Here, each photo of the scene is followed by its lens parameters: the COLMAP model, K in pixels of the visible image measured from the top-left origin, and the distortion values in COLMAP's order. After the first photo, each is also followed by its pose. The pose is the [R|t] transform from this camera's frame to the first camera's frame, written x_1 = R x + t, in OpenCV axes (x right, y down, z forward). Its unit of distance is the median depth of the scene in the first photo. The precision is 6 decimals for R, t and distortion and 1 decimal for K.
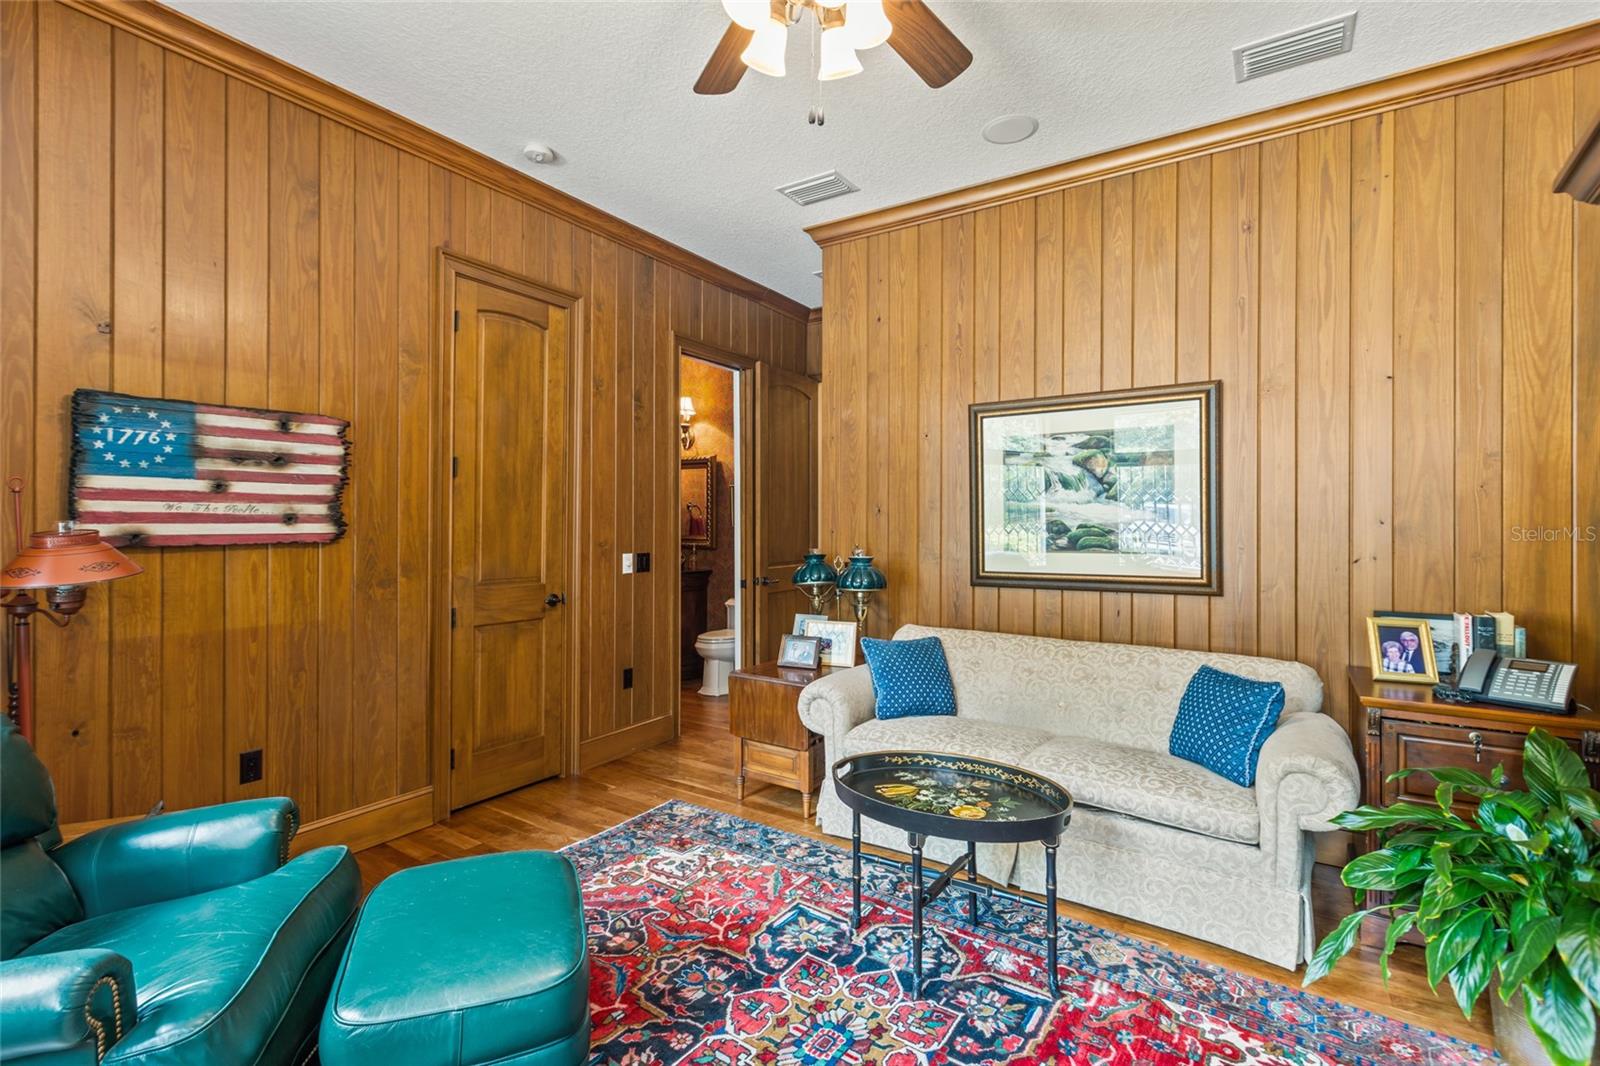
lens RADIAL K [[737.6, 0, 800.6], [0, 737.6, 524.2], [0, 0, 1]] dist [-0.000031, -0.000064]
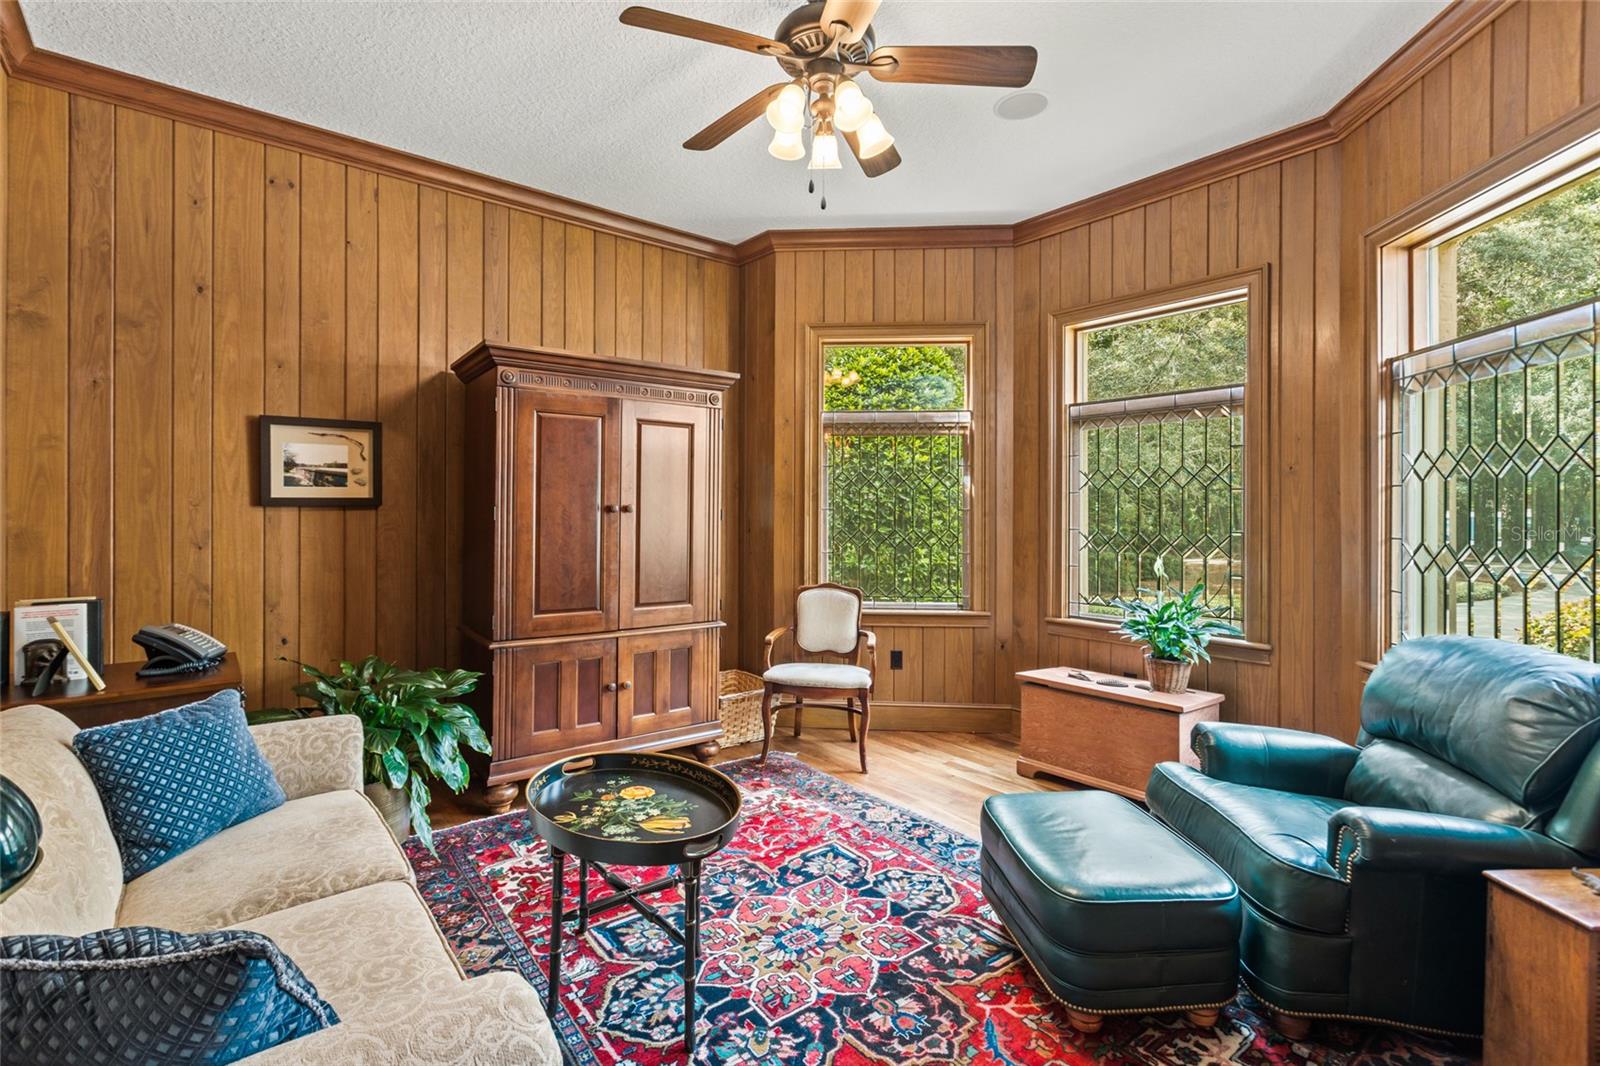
lens RADIAL K [[737.6, 0, 797.0], [0, 737.6, 519.5], [0, 0, 1]] dist [-0.000031, -0.000064]
pose [[-0.956414, -0.008523, 0.291889, -0.276561], [-0.006312, 0.999944, 0.008517, 0.006644], [-0.291945, 0.006303, -0.956414, 1.920375]]
